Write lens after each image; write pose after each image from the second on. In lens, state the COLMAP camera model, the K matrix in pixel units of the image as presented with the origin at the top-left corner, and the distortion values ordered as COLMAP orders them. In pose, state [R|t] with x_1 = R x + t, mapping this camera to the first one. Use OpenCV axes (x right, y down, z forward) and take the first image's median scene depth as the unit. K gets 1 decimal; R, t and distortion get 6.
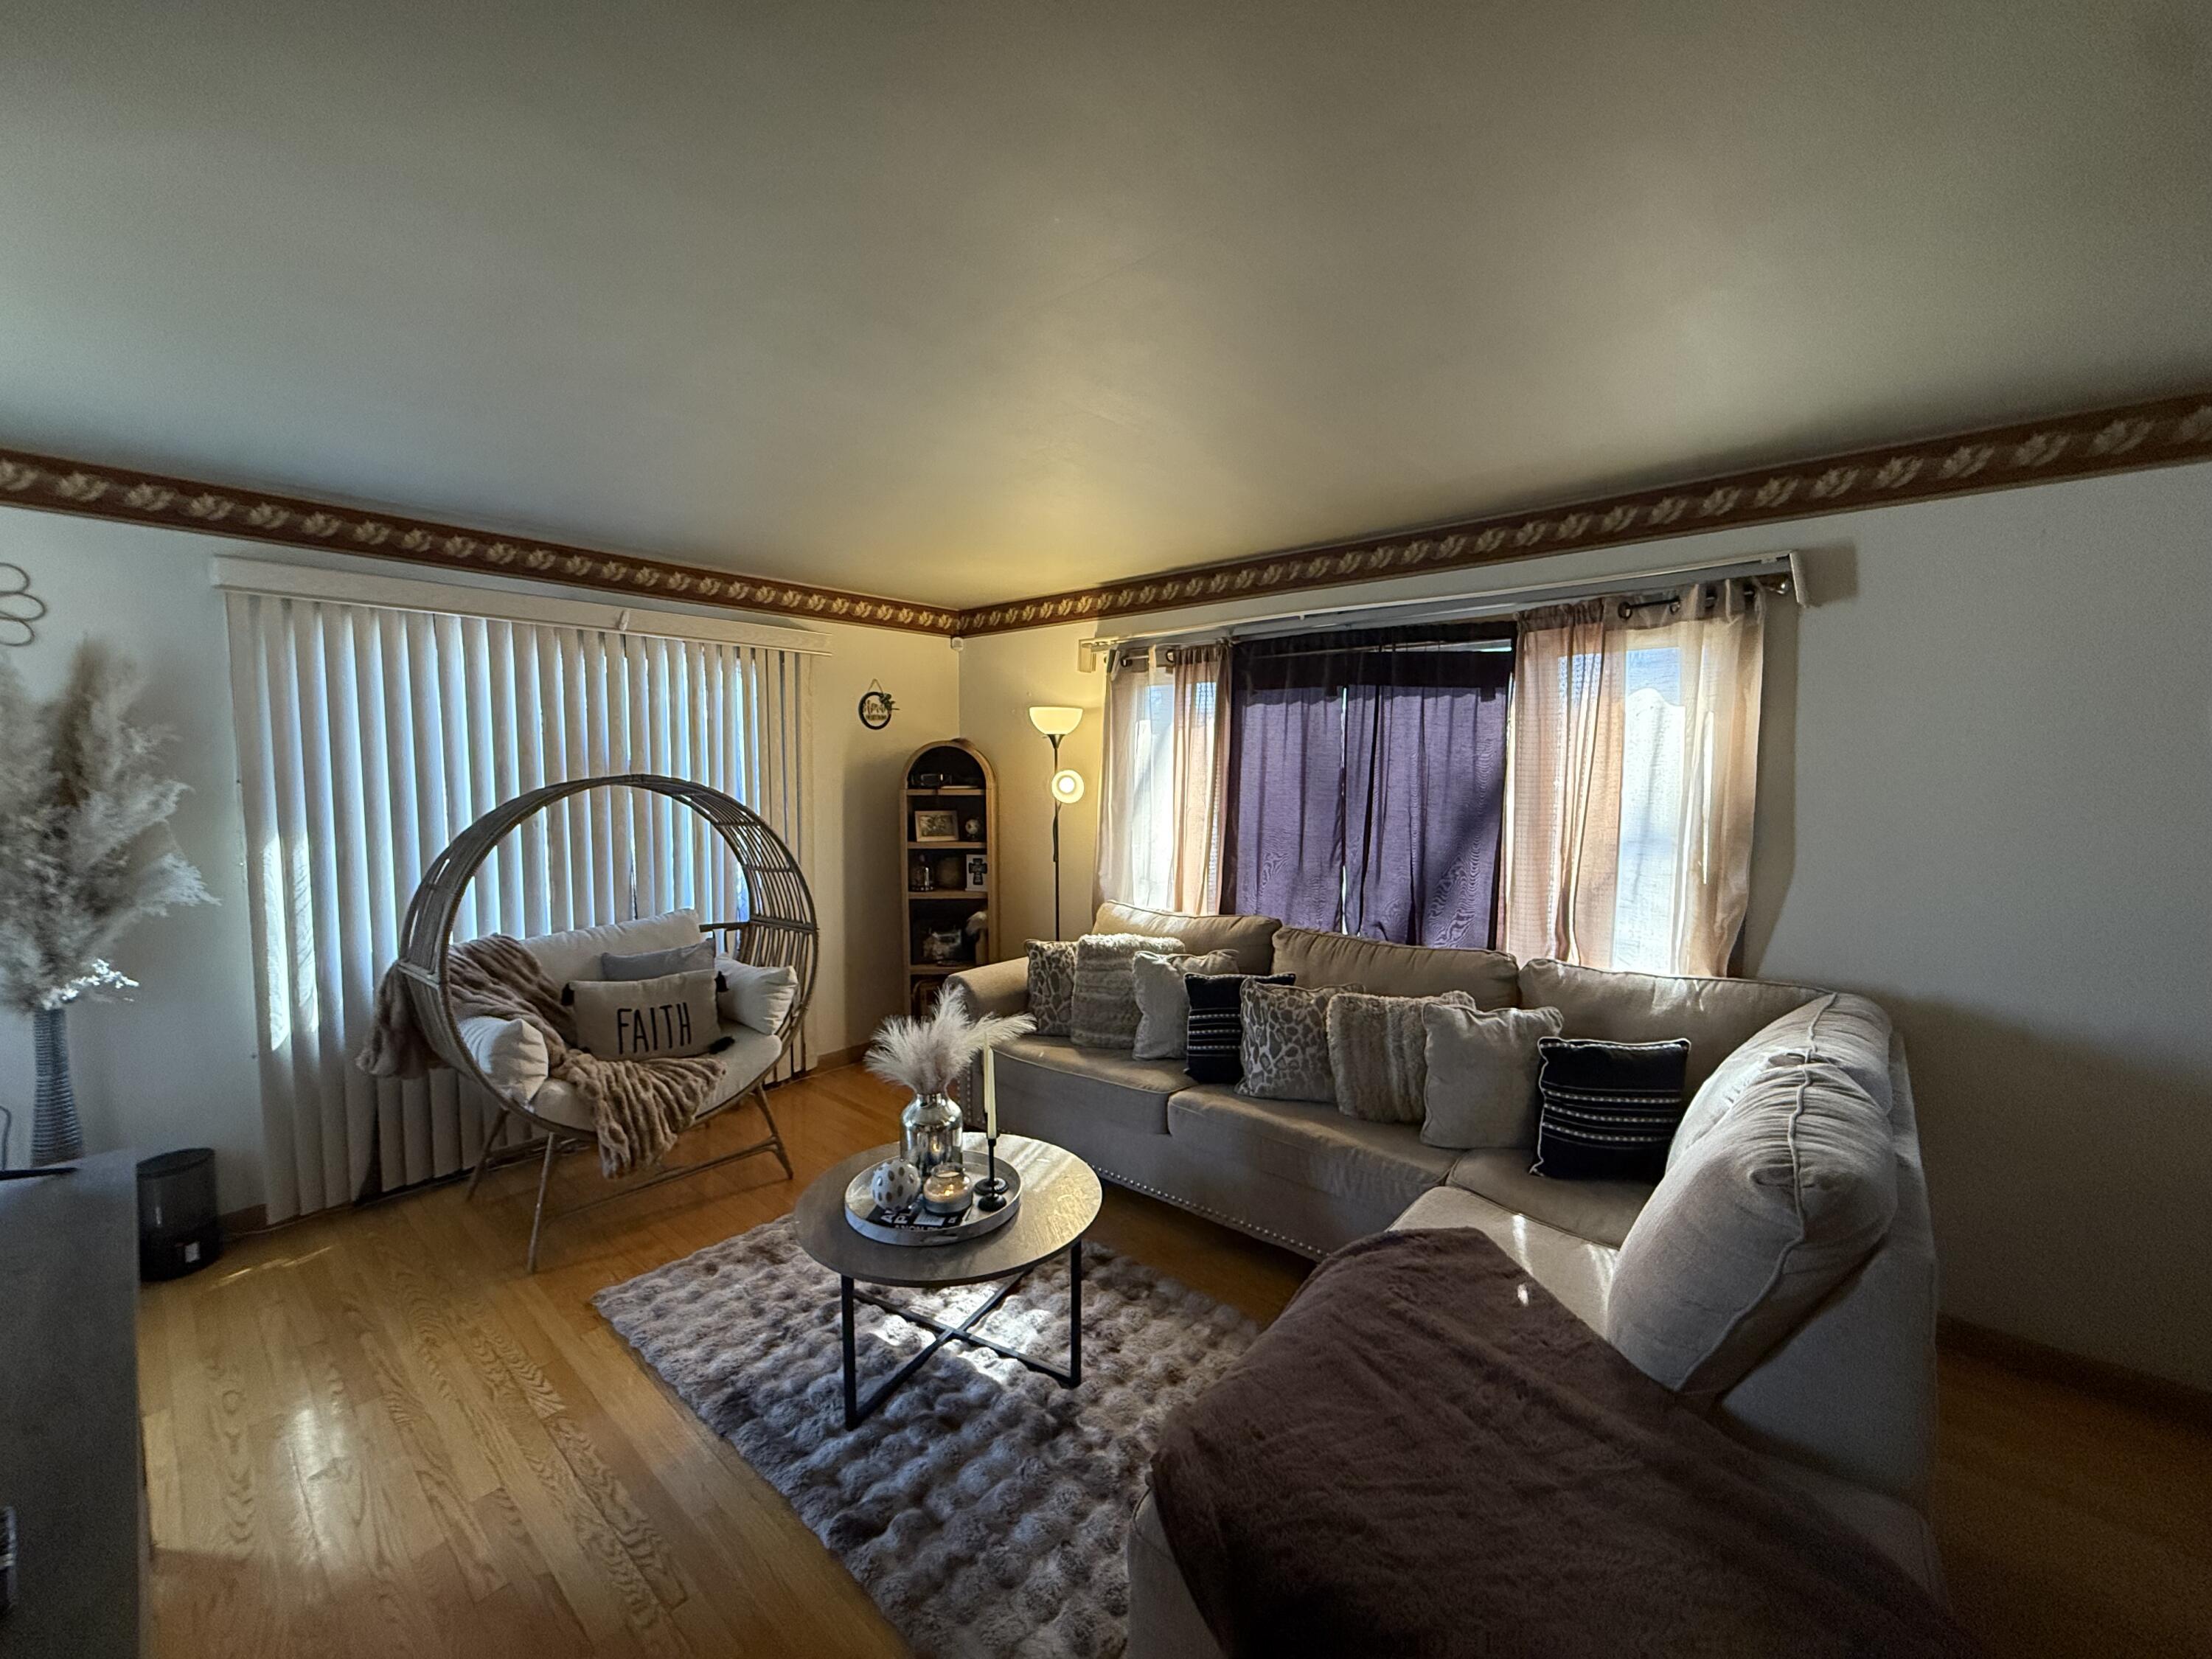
lens RADIAL K [[881.6, 0, 1097.4], [0, 881.6, 827.2], [0, 0, 1]] dist [0.001408, 0.000256]
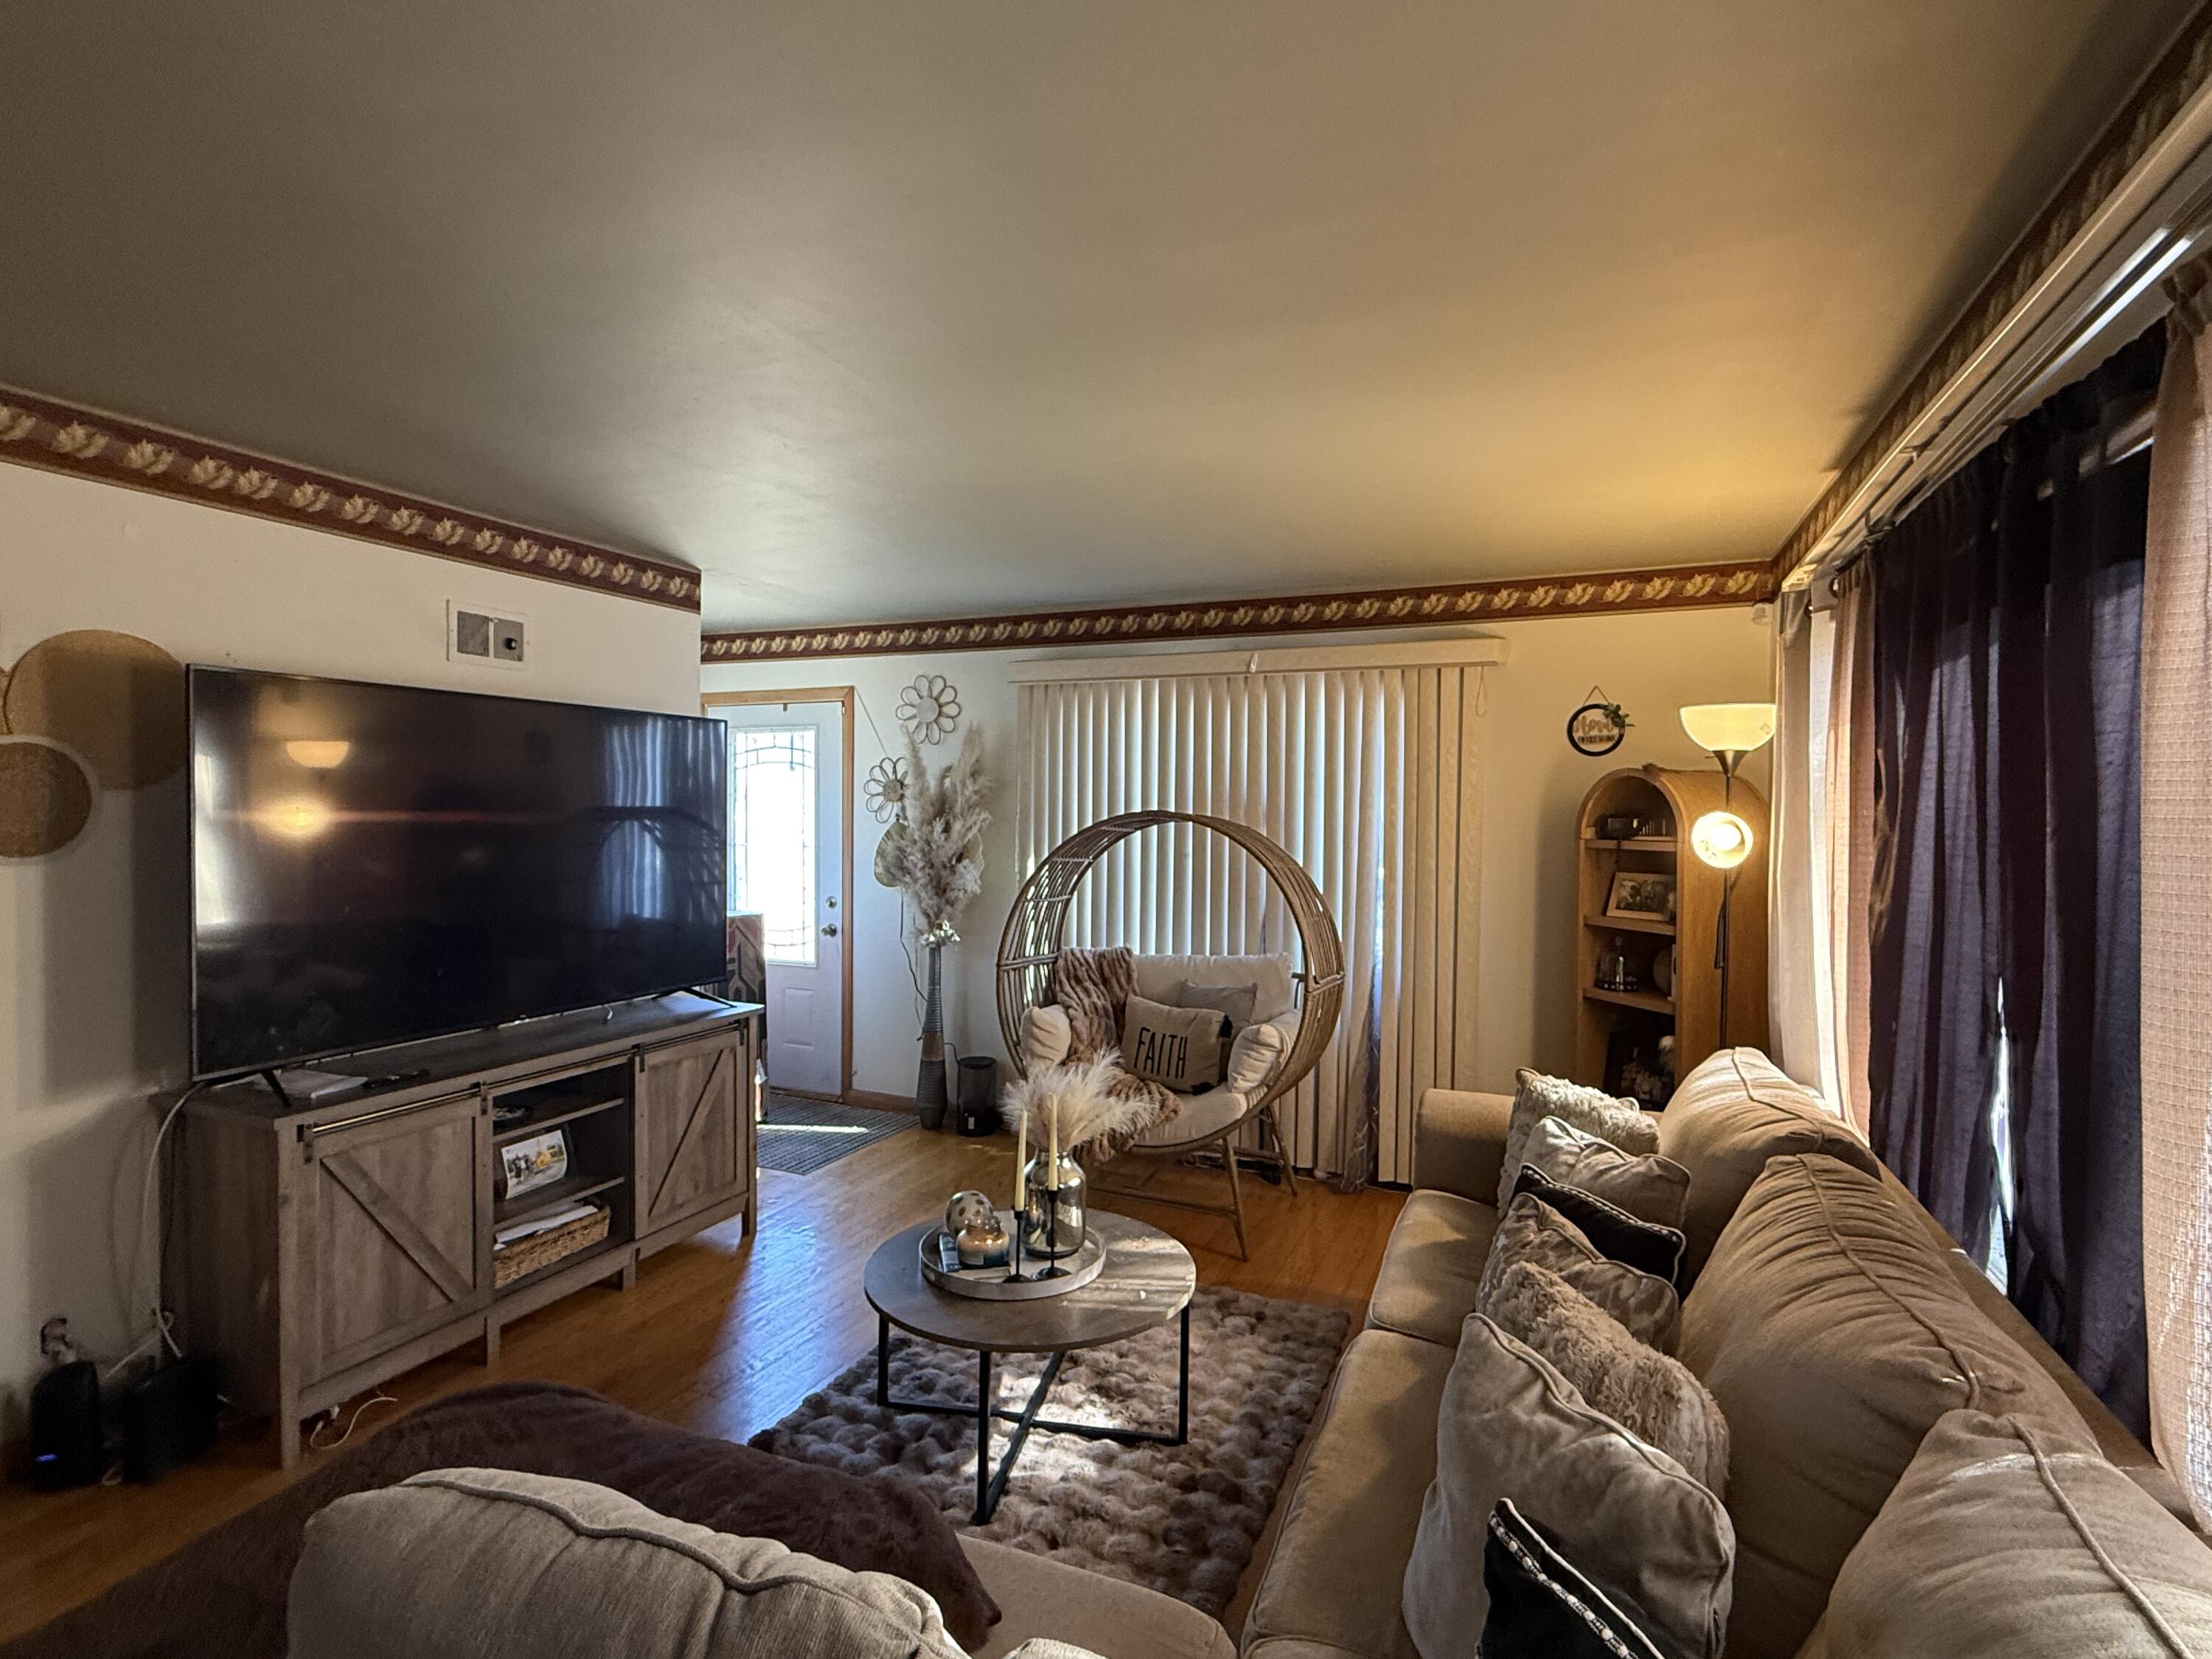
lens RADIAL K [[1080.6, 0, 1100.3], [0, 1080.6, 832.6], [0, 0, 1]] dist [0.000827, 0.000052]
pose [[0.304398, 0.020679, -0.952321, 0.738218], [-0.074883, 0.997190, -0.002282, -0.026187], [0.949597, 0.072007, 0.305091, 0.561053]]
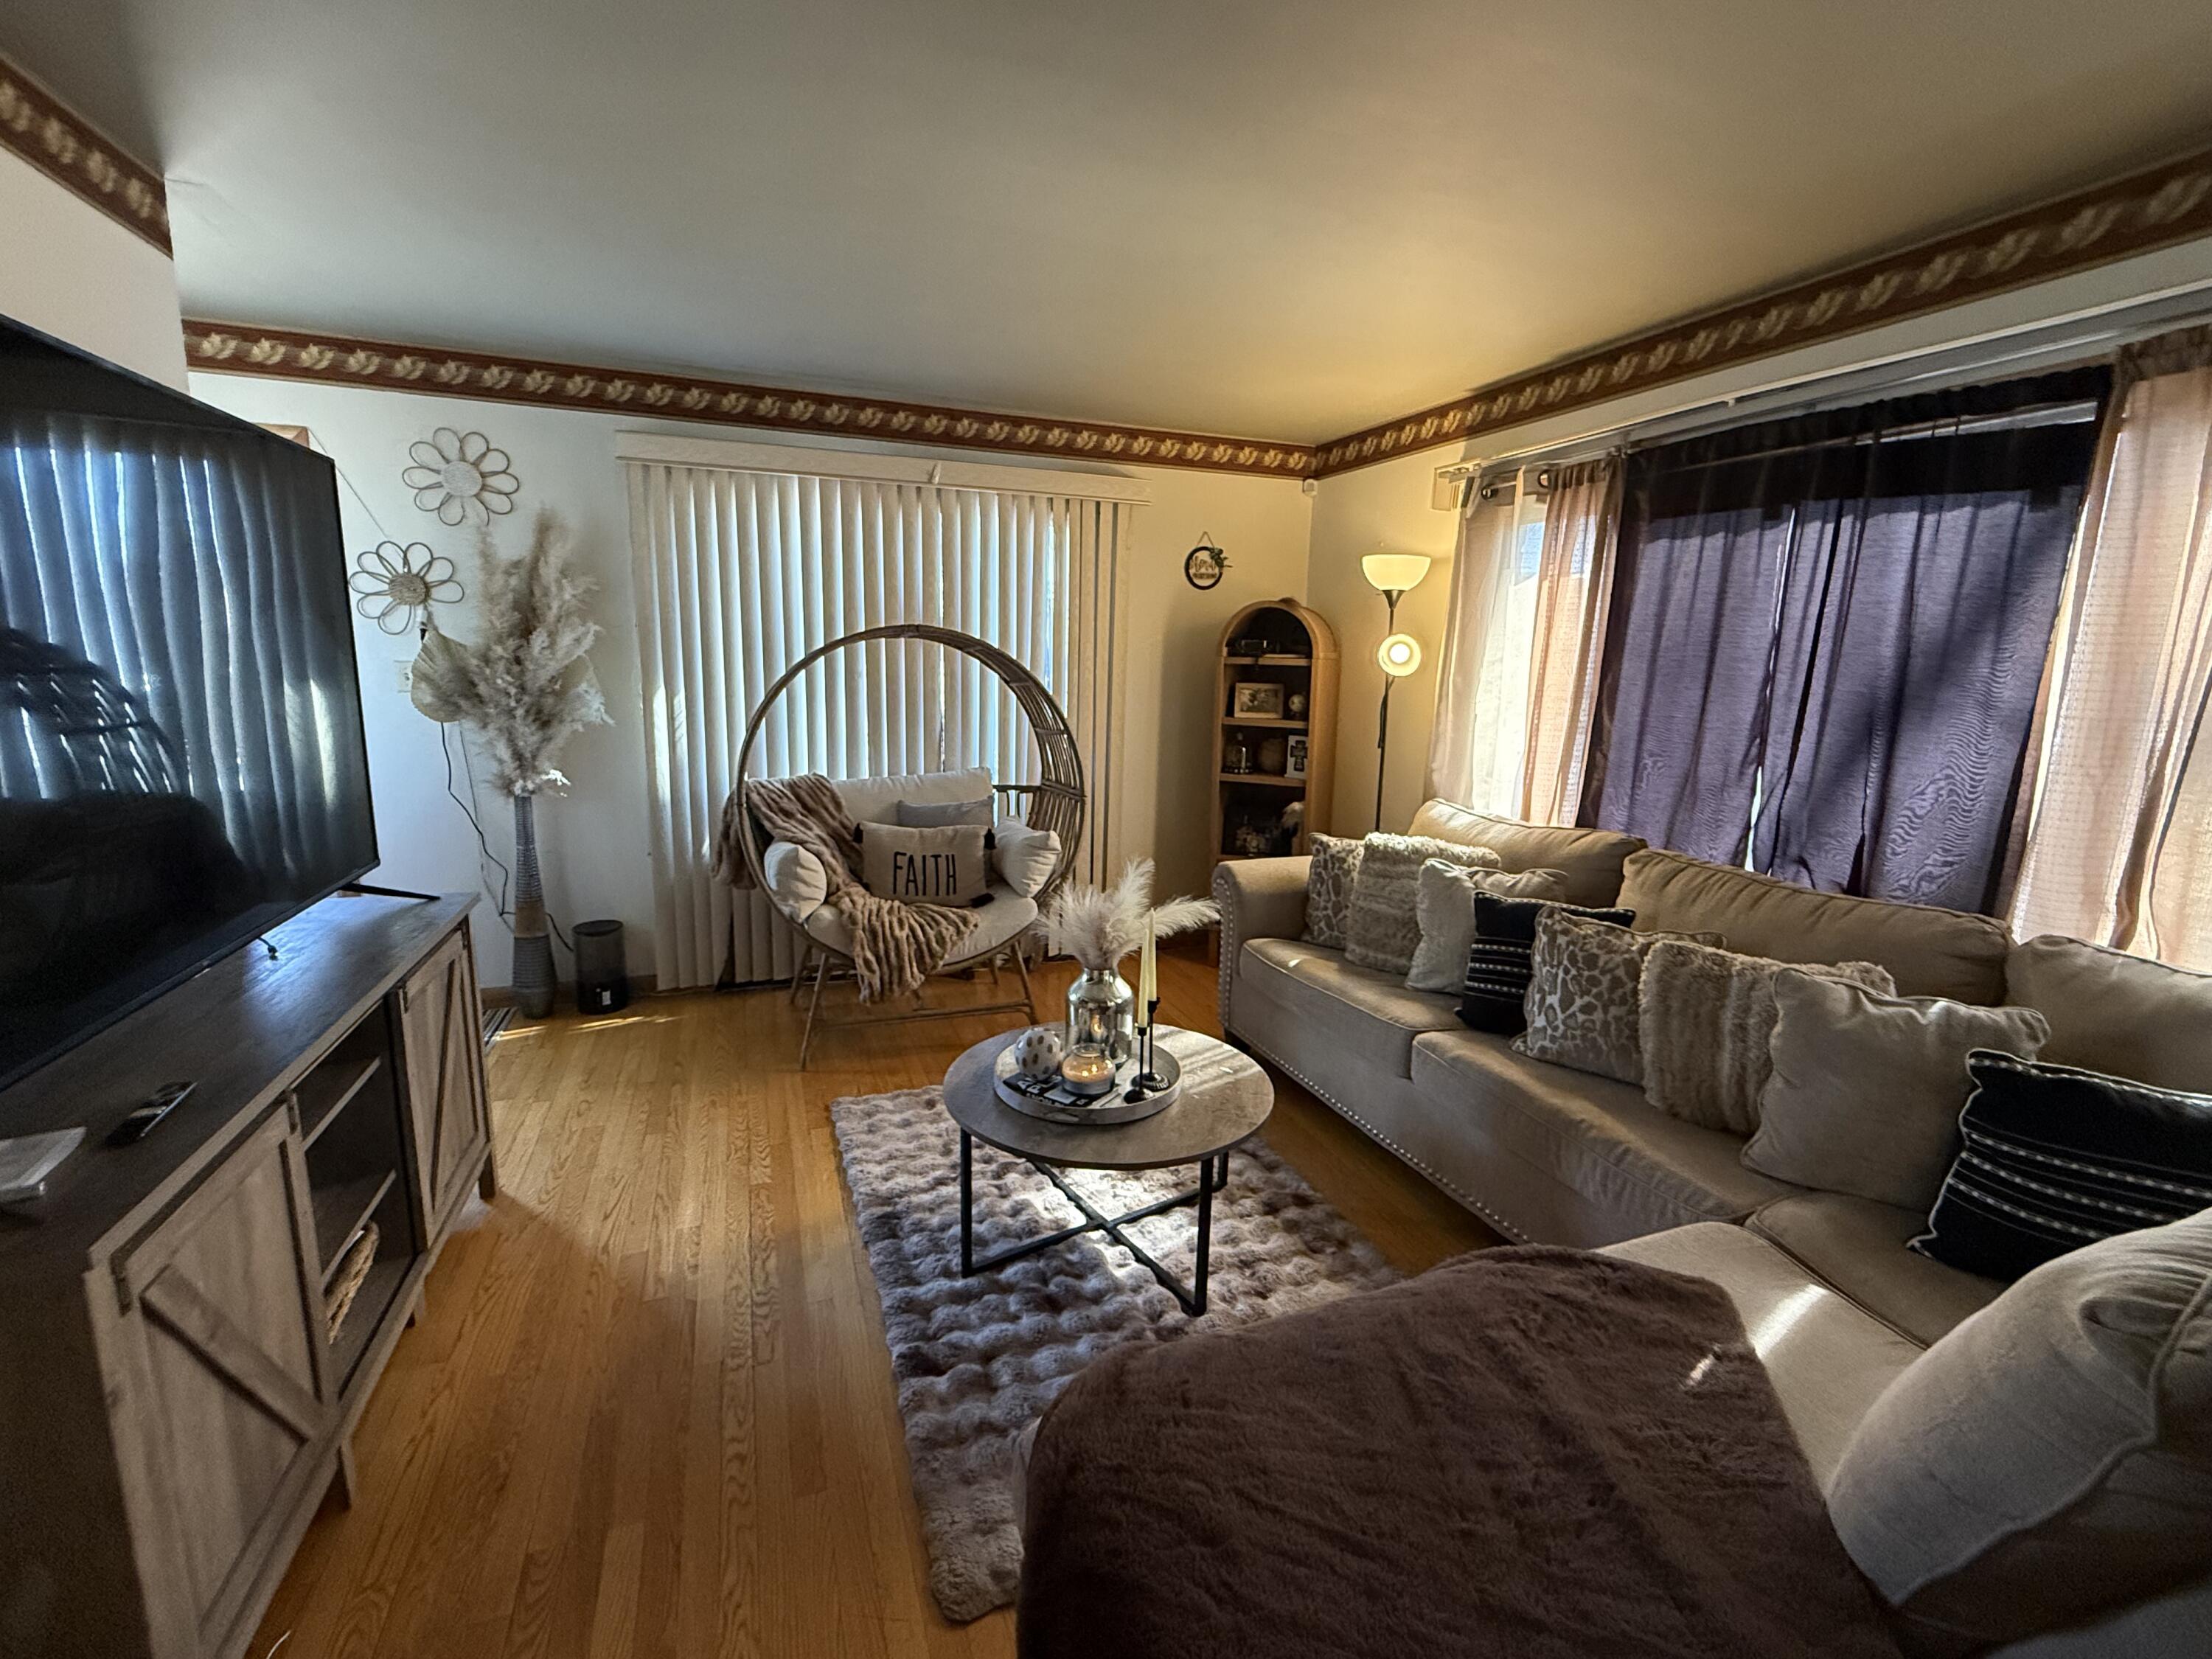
lens RADIAL K [[976.1, 0, 1103.2], [0, 976.1, 825.0], [0, 0, 1]] dist [0.002259, 0.000067]
pose [[0.882578, 0.100207, -0.459363, 0.218641], [-0.053971, 0.992158, 0.112739, 0.031596], [0.467058, -0.074709, 0.881065, 0.099195]]
